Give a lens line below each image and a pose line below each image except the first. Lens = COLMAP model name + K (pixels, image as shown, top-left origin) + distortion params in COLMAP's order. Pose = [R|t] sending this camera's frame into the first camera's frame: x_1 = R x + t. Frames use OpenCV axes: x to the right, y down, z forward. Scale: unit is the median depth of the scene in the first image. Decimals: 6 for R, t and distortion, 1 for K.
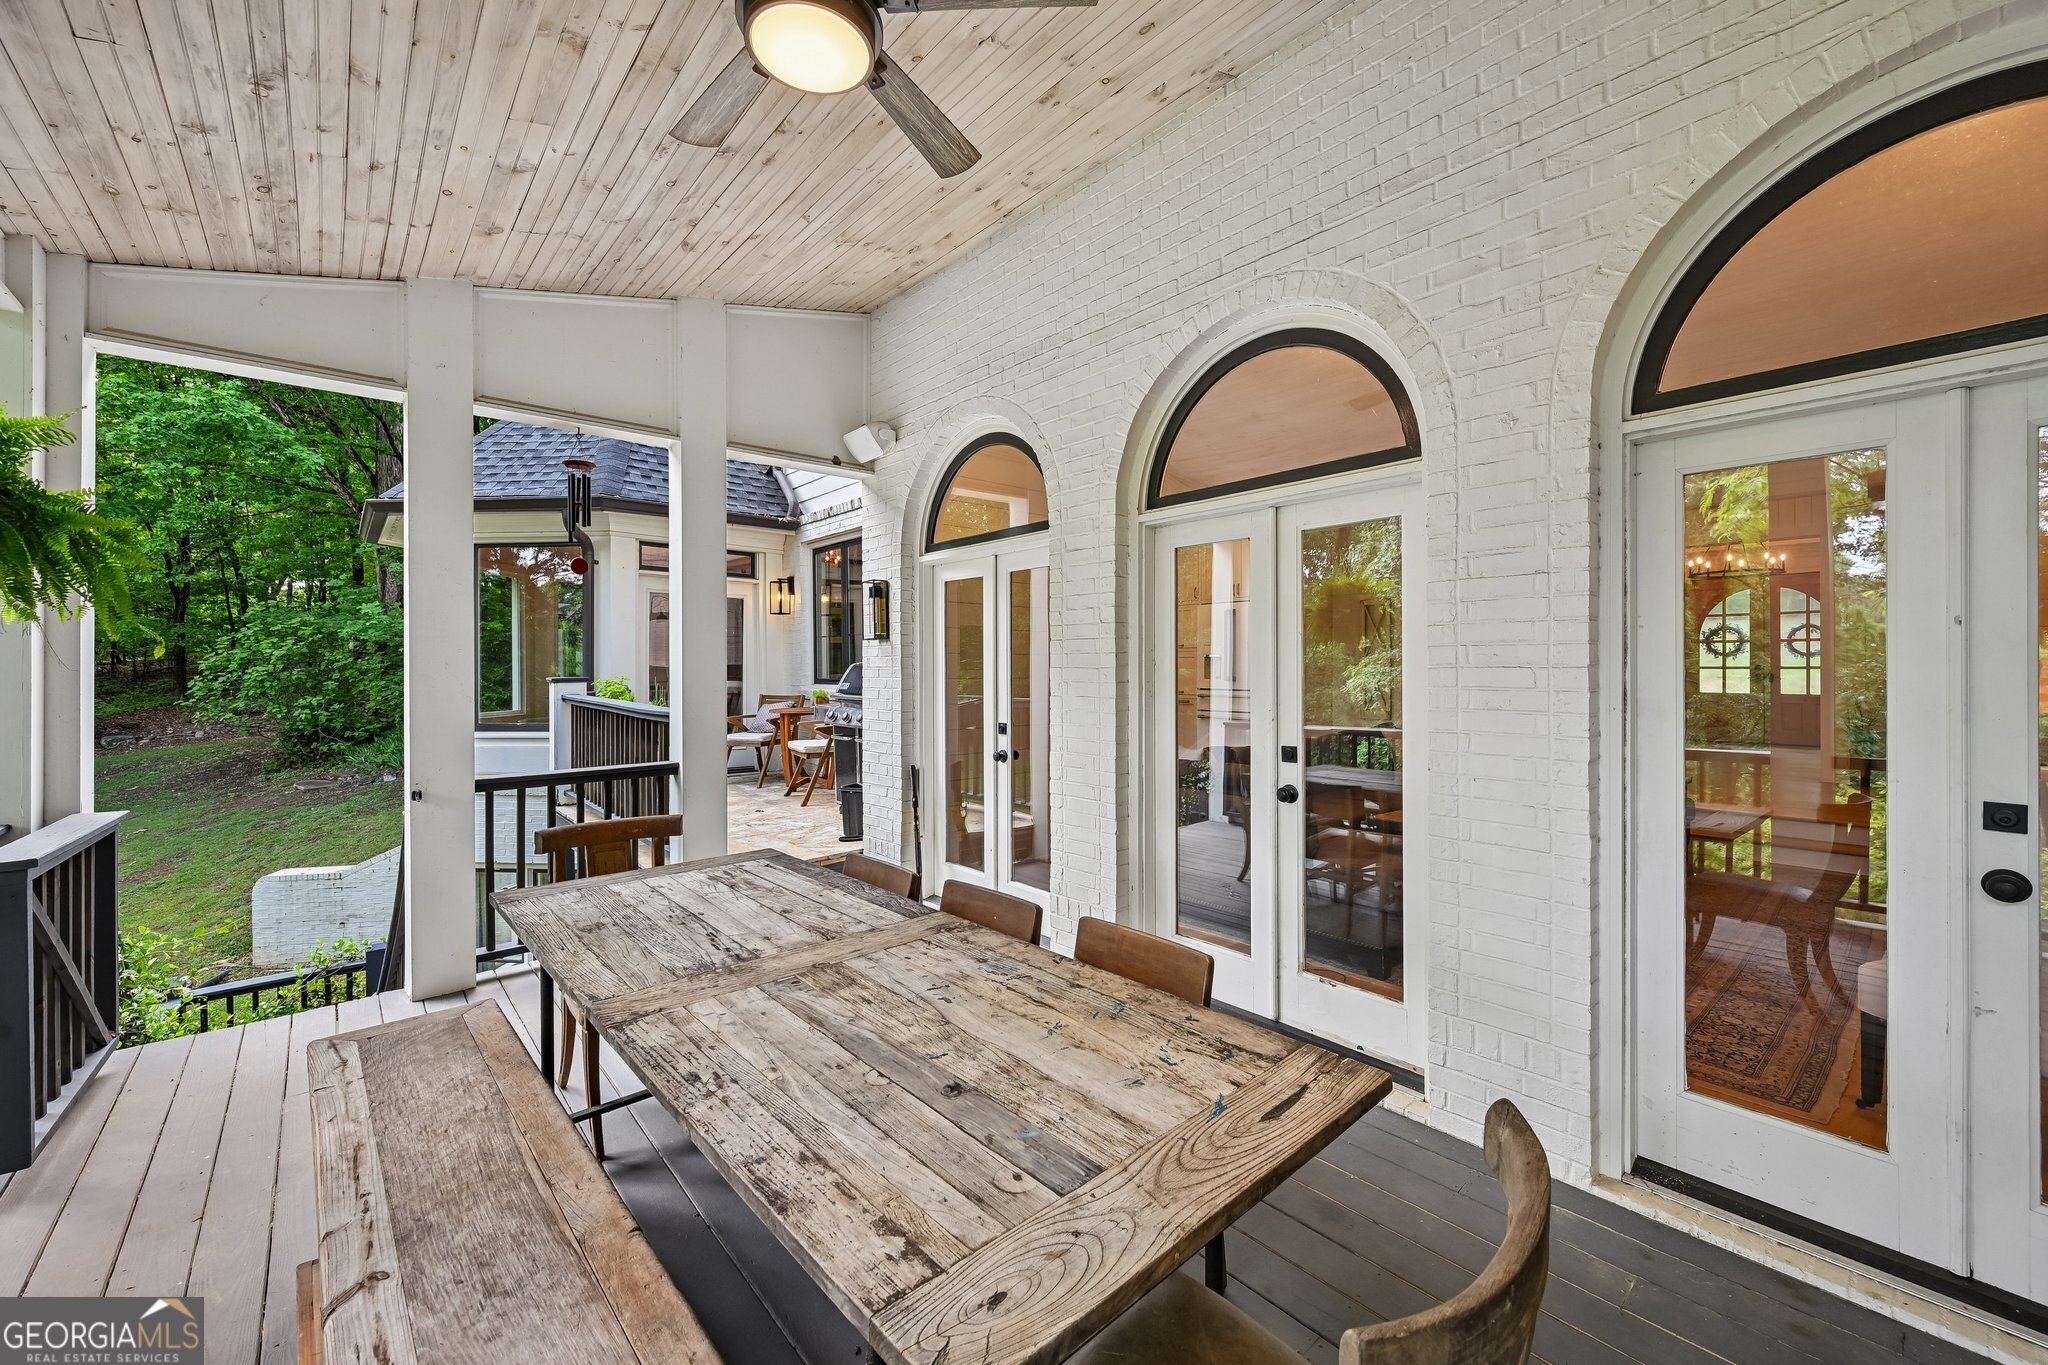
lens RADIAL K [[805.1, 0, 1031.3], [0, 805.1, 680.5], [0, 0, 1]] dist [-0.003000, -0.000253]
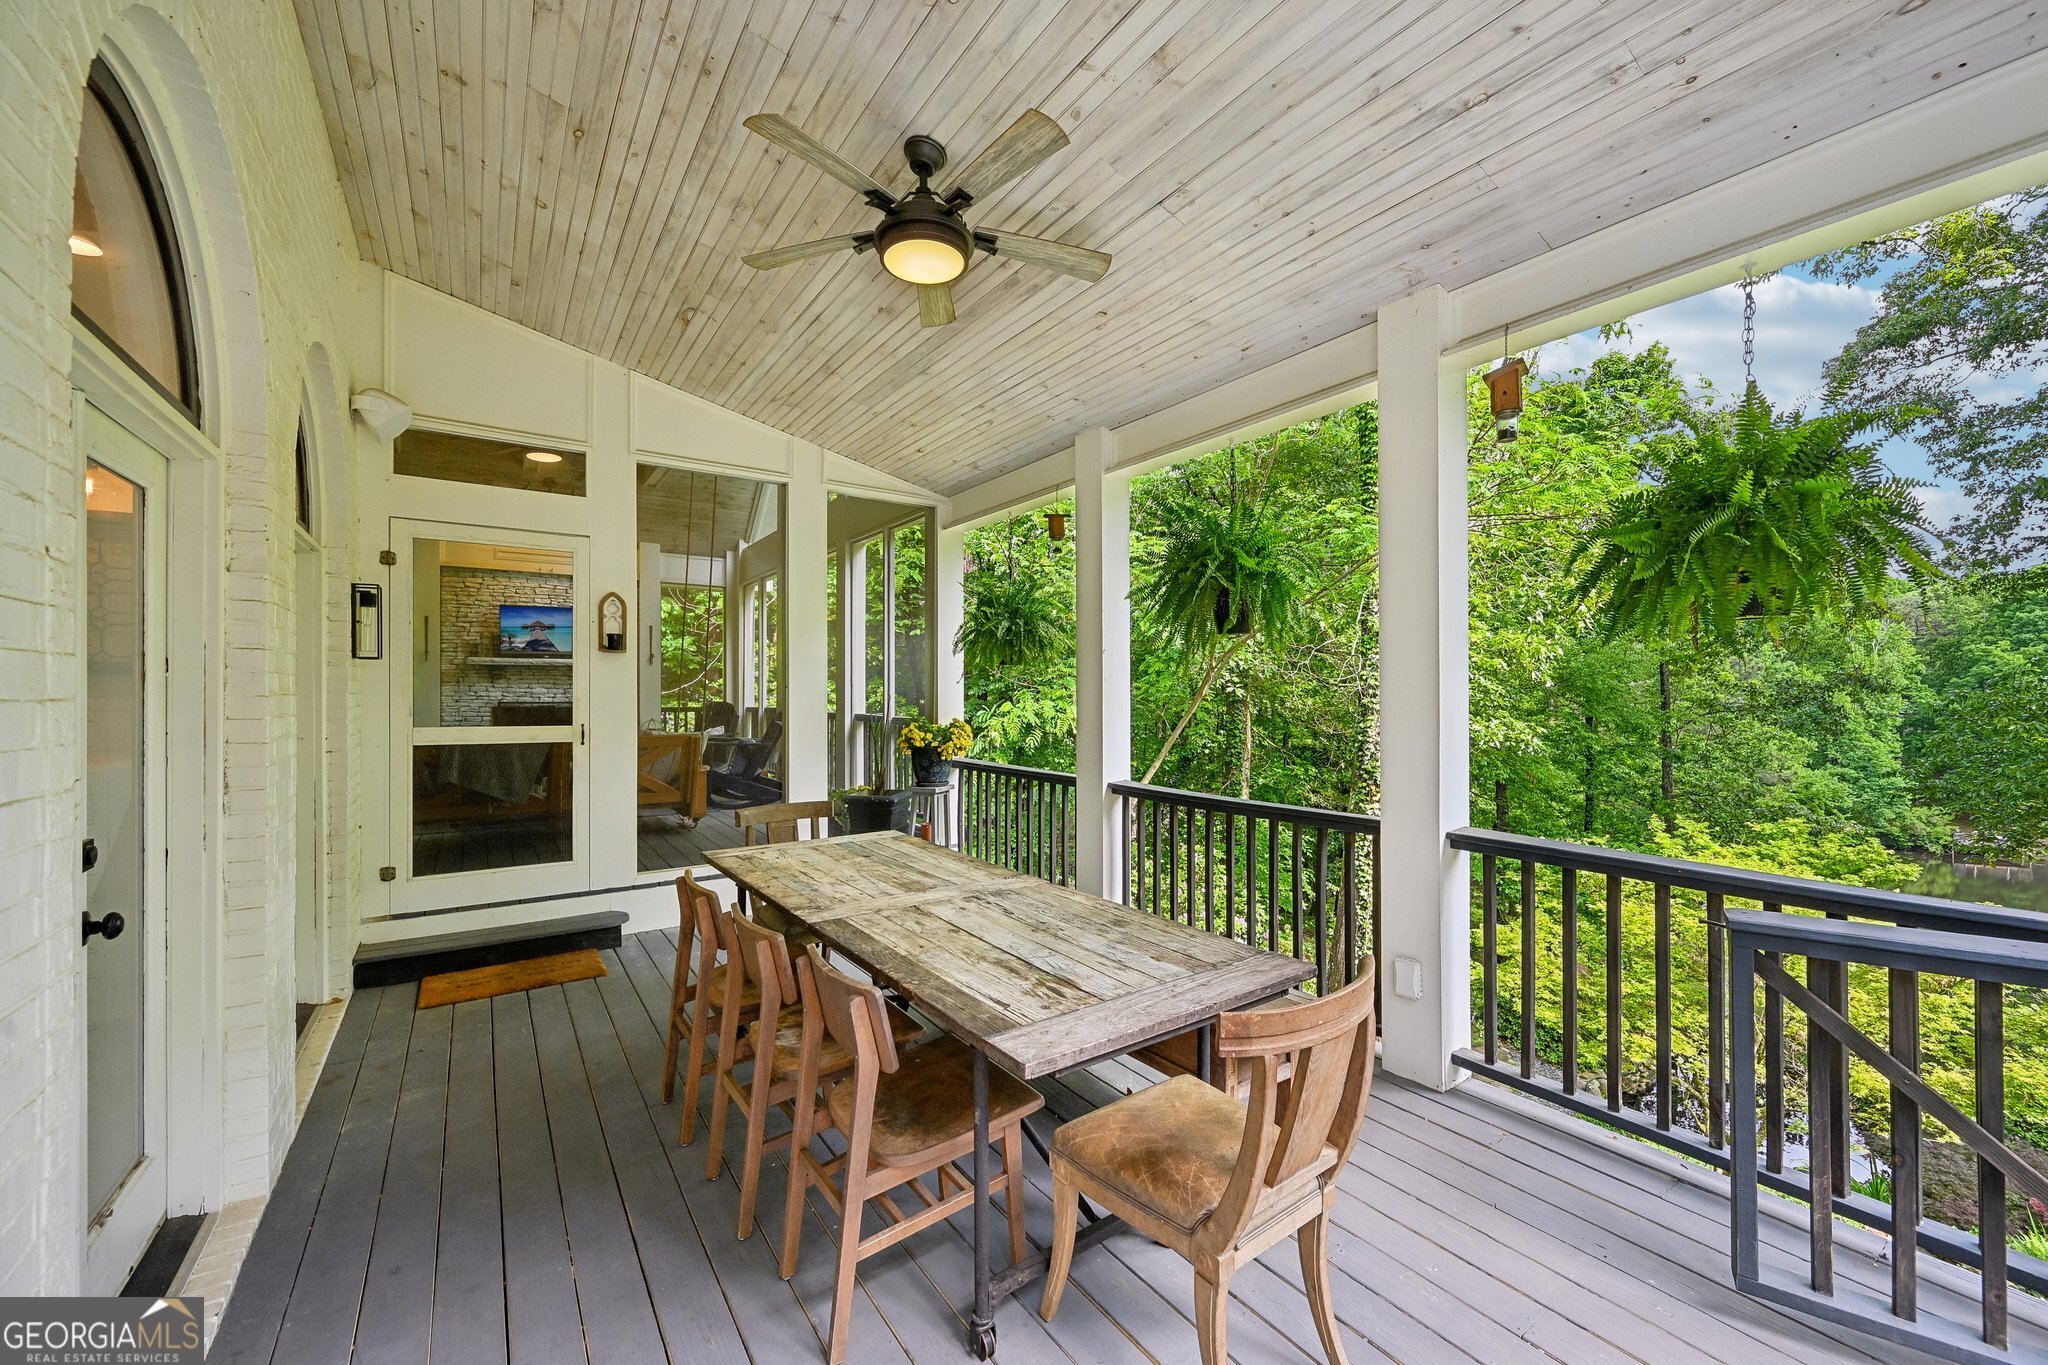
lens RADIAL K [[801.0, 0, 1029.4], [0, 801.0, 673.5], [0, 0, 1]] dist [-0.000025, 0.000098]
pose [[-0.993347, 0.005652, 0.115023, -0.566599], [0.005410, 0.999982, -0.002416, -0.039640], [-0.115035, -0.001778, -0.993360, 2.186051]]
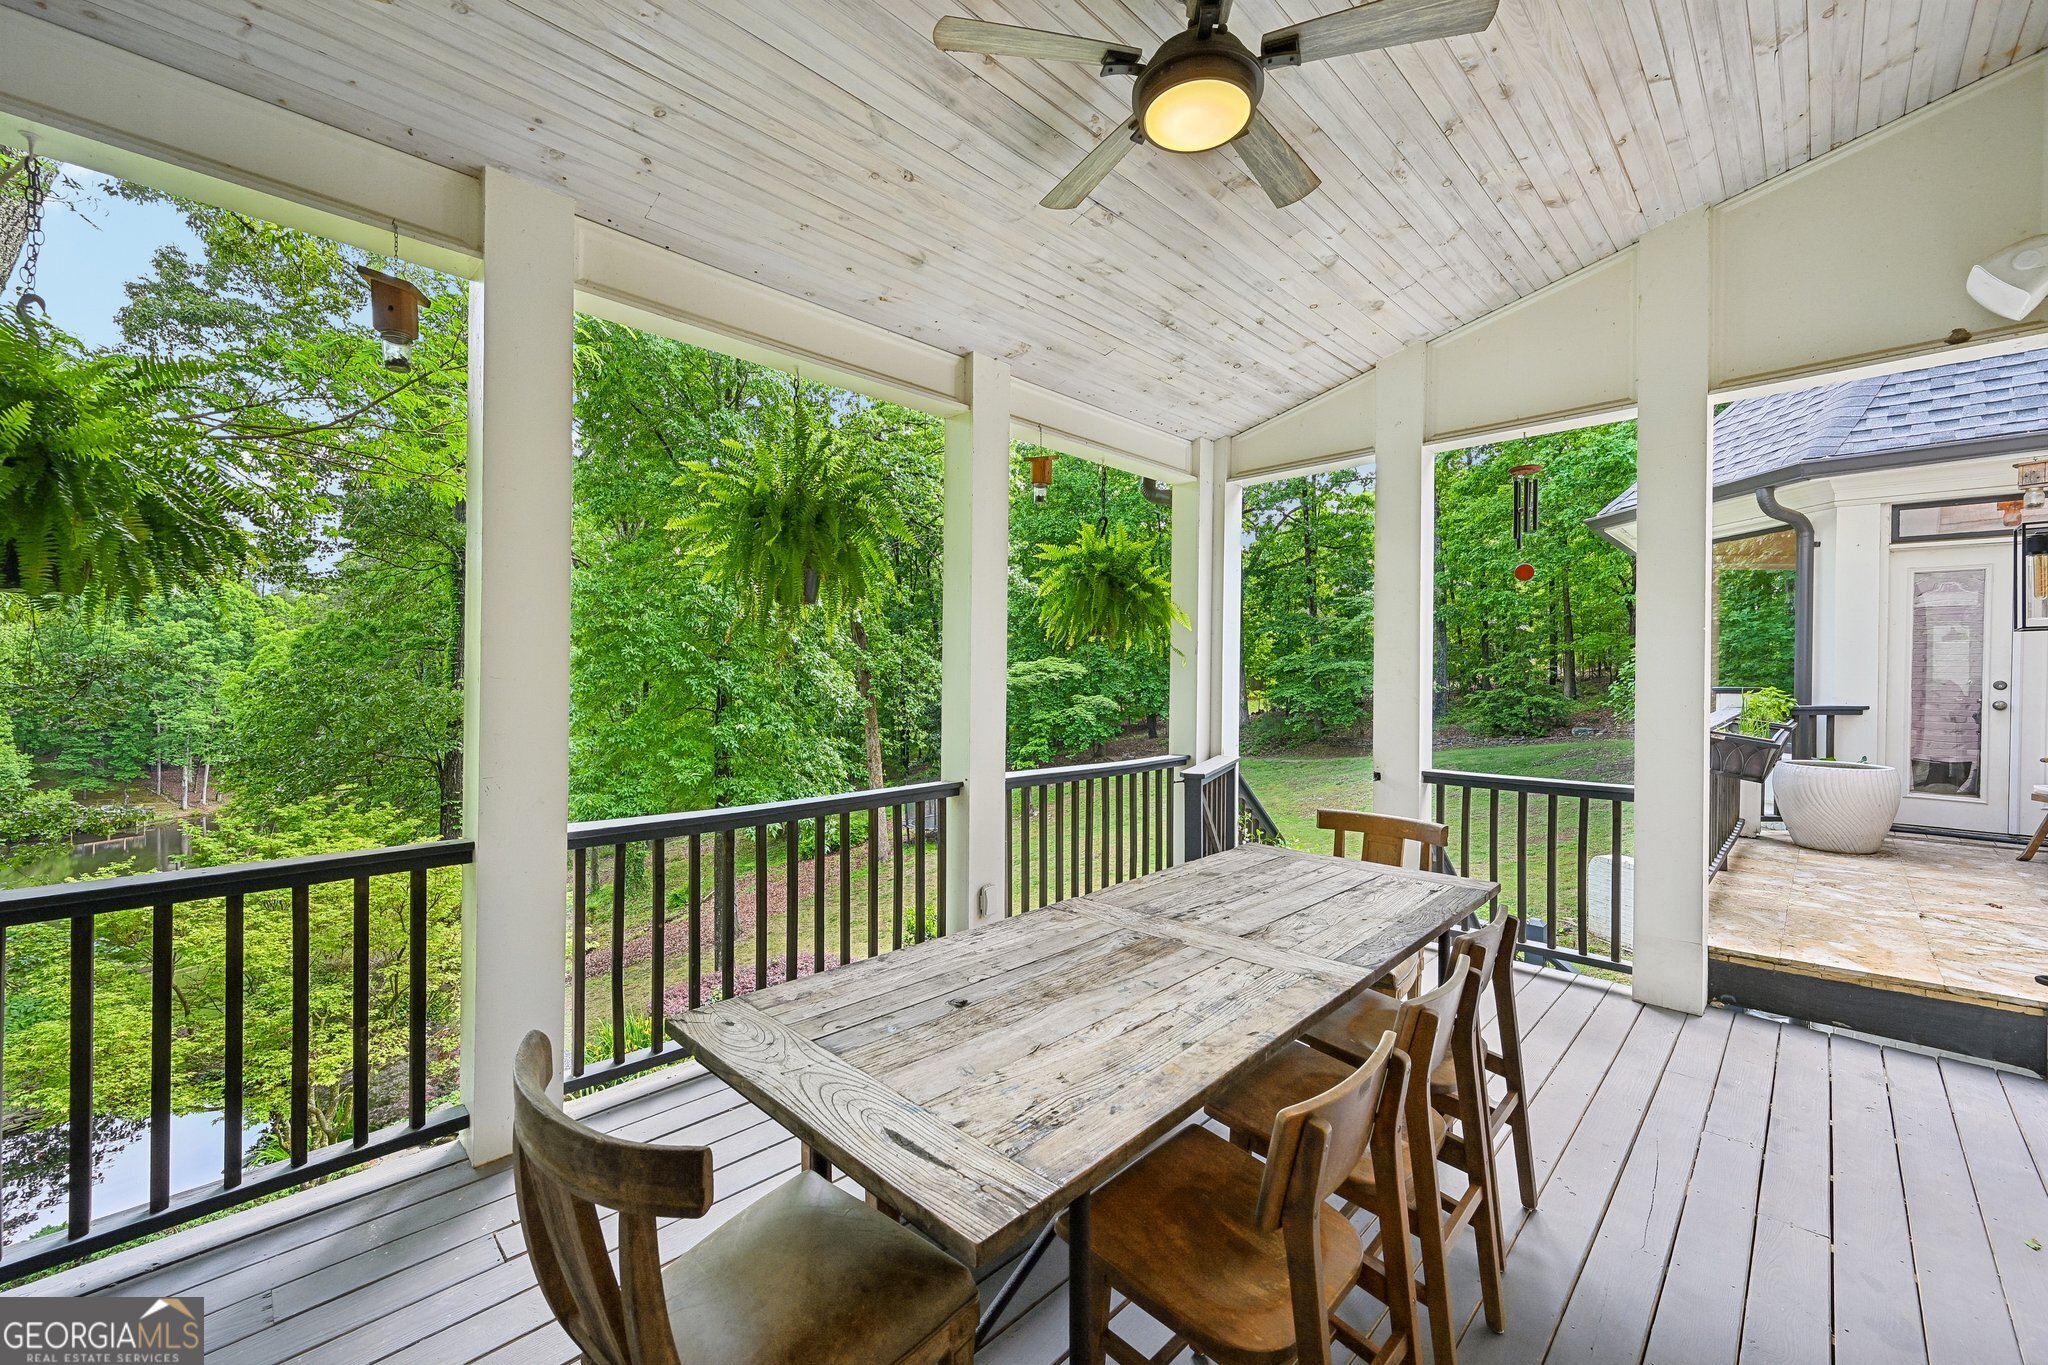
lens RADIAL K [[805.1, 0, 1031.3], [0, 805.1, 680.5], [0, 0, 1]] dist [-0.003000, -0.000253]
pose [[0.075528, 0.014558, -0.997037, 0.742777], [-0.022797, 0.999657, 0.012870, -0.015407], [0.996883, 0.021758, 0.075834, 0.629940]]
